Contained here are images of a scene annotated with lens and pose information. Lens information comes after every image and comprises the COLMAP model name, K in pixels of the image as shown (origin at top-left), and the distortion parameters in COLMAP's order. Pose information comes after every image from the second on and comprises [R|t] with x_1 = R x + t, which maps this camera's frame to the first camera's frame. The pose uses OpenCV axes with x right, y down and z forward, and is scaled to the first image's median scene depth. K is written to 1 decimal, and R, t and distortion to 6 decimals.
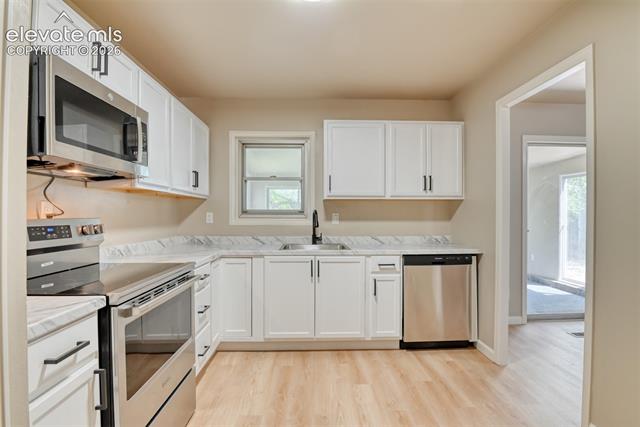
lens RADIAL K [[314.9, 0, 319.1], [0, 314.9, 217.3], [0, 0, 1]] dist [-0.029592, -0.000145]
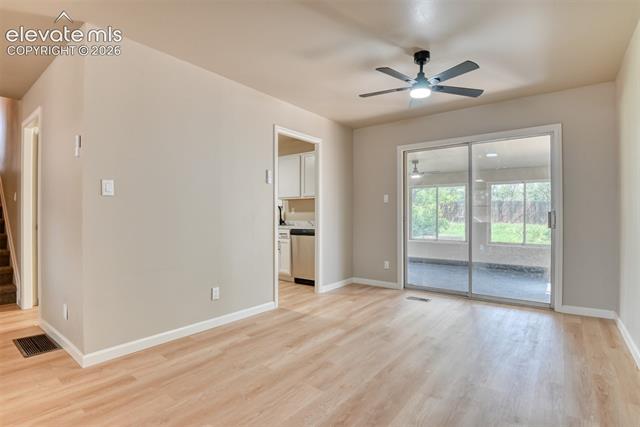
lens RADIAL K [[314.9, 0, 319.1], [0, 314.9, 217.3], [0, 0, 1]] dist [-0.029592, -0.000145]
pose [[0.773896, 0.002438, -0.633308, 1.558275], [-0.001653, 0.999997, 0.001829, 0.045585], [0.633310, -0.000368, 0.773898, -0.320548]]
